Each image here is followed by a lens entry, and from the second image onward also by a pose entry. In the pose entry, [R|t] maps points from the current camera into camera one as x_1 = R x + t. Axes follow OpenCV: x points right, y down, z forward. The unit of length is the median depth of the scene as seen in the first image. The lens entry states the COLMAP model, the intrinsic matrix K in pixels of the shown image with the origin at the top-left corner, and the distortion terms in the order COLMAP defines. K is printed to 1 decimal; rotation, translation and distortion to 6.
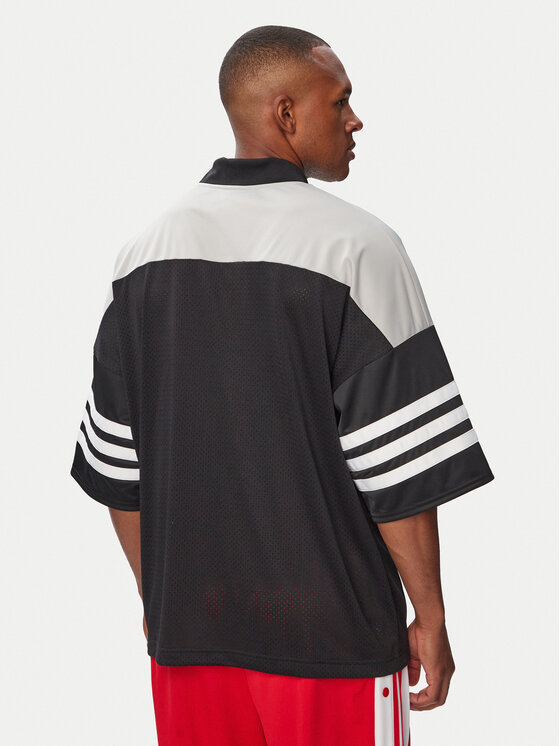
lens RADIAL K [[1138.2, 0, 280.0], [0, 1138.2, 373.0], [0, 0, 1]] dist [0.848165, -6.666035]
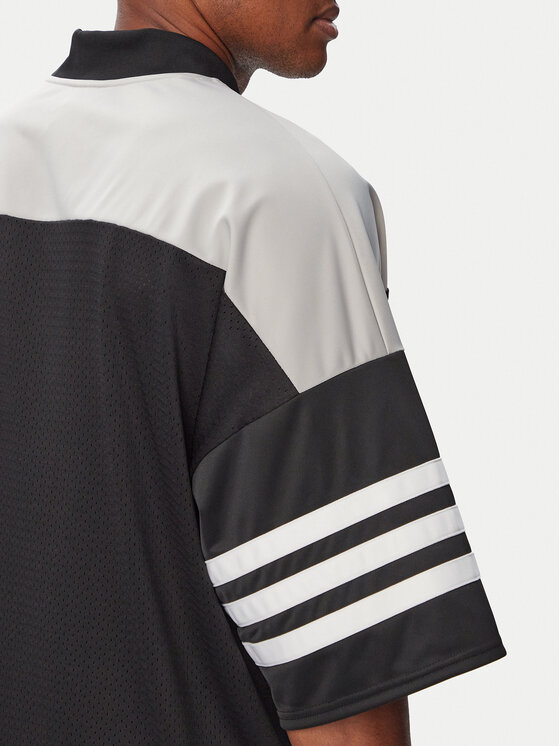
lens RADIAL K [[1569.4, 0, 280.0], [0, 1569.4, 373.0], [0, 0, 1]] dist [0.551321, 0.013690]
pose [[0.989070, 0.030839, -0.144184, 0.184166], [-0.030405, 0.999524, 0.005211, -0.033116], [0.144276, -0.000770, 0.989537, 0.285885]]
